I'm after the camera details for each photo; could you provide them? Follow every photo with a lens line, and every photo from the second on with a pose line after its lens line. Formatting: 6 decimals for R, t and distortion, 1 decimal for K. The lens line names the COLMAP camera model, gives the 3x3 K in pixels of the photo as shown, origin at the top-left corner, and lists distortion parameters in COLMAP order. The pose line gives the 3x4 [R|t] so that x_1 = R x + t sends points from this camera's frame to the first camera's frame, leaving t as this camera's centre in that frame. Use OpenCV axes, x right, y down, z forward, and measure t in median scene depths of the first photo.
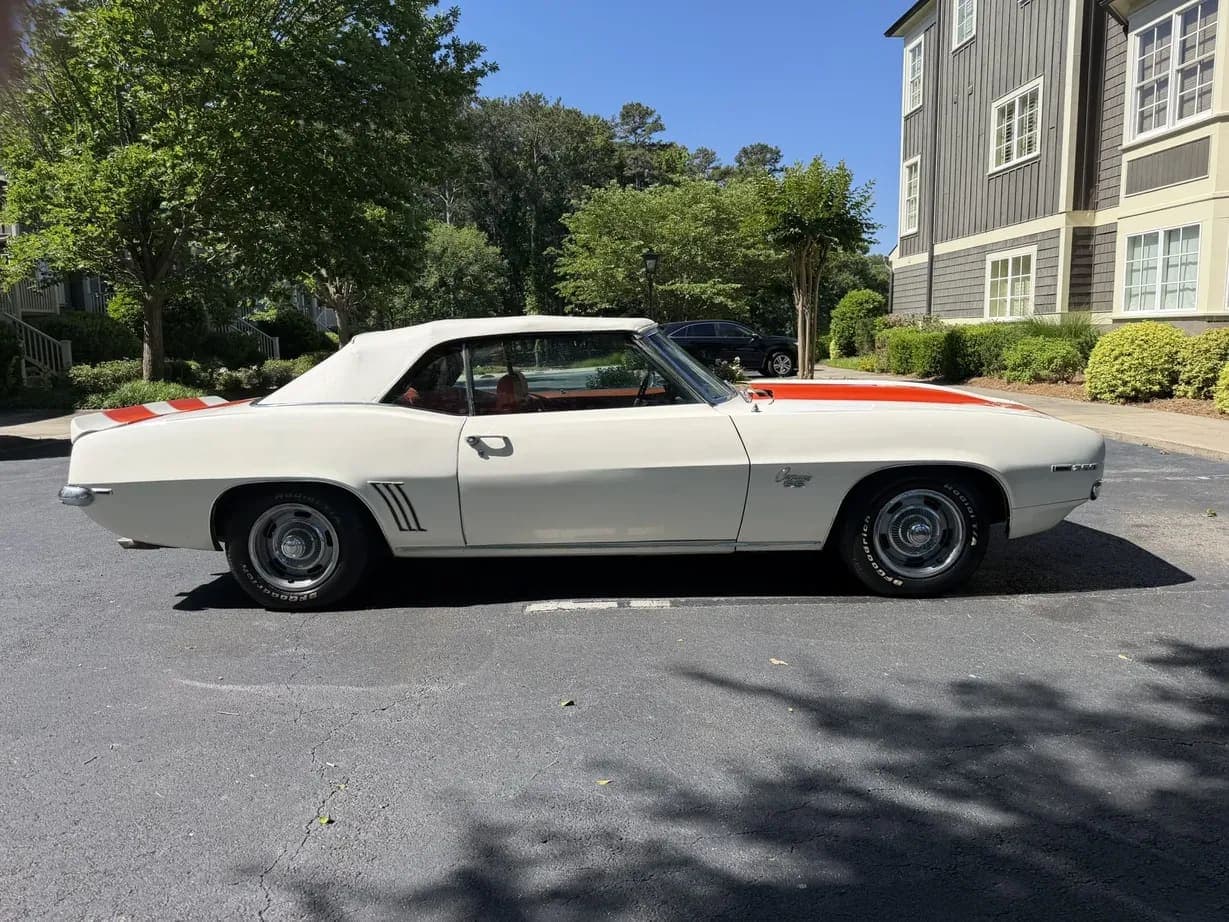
lens RADIAL K [[900.5, 0, 614.8], [0, 900.5, 459.2], [0, 0, 1]] dist [0.025987, -0.029262]
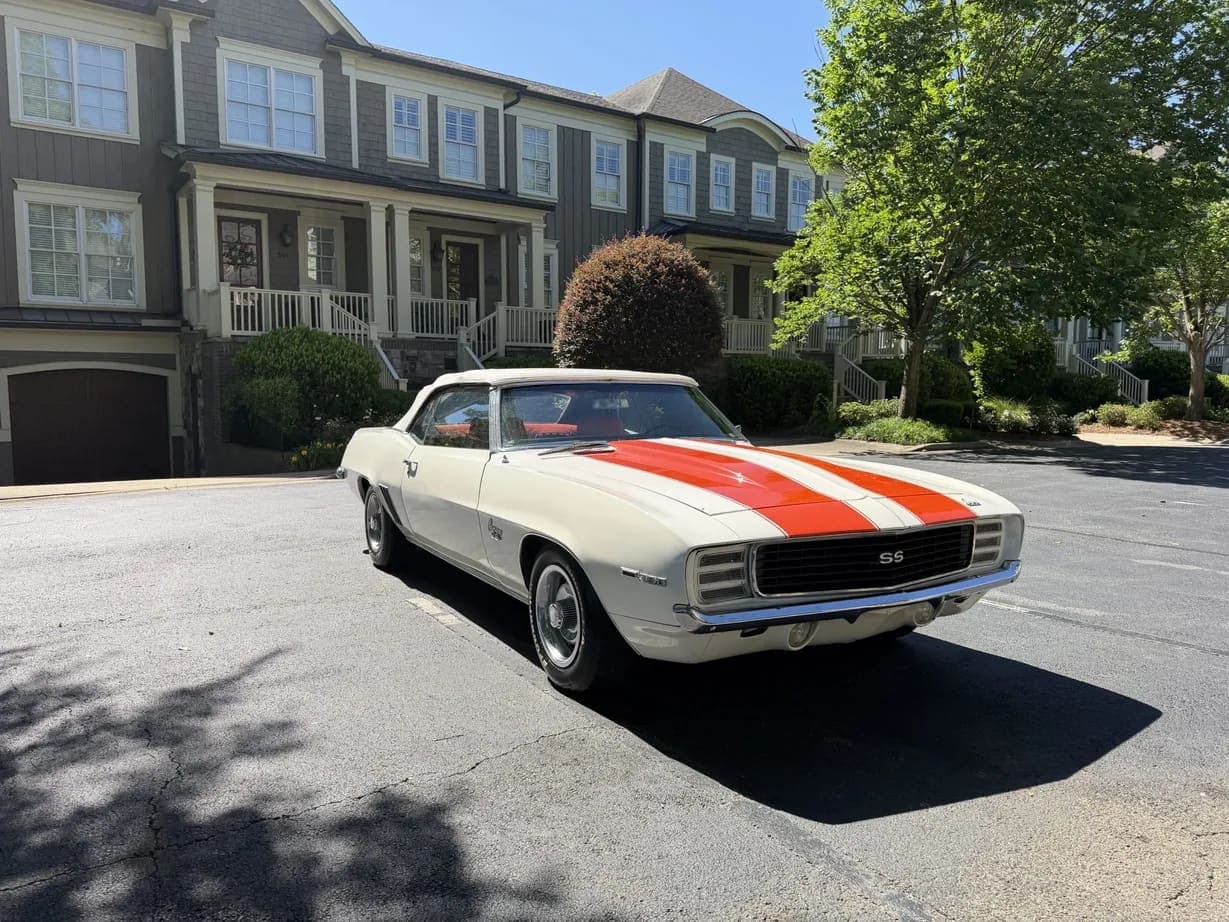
lens RADIAL K [[900.5, 0, 614.7], [0, 900.5, 469.2], [0, 0, 1]] dist [0.025987, -0.029262]
pose [[0.470509, 0.100334, -0.876672, 1.457129], [-0.128278, 0.990737, 0.044543, -0.139550], [0.873021, 0.091500, 0.479021, 0.799128]]
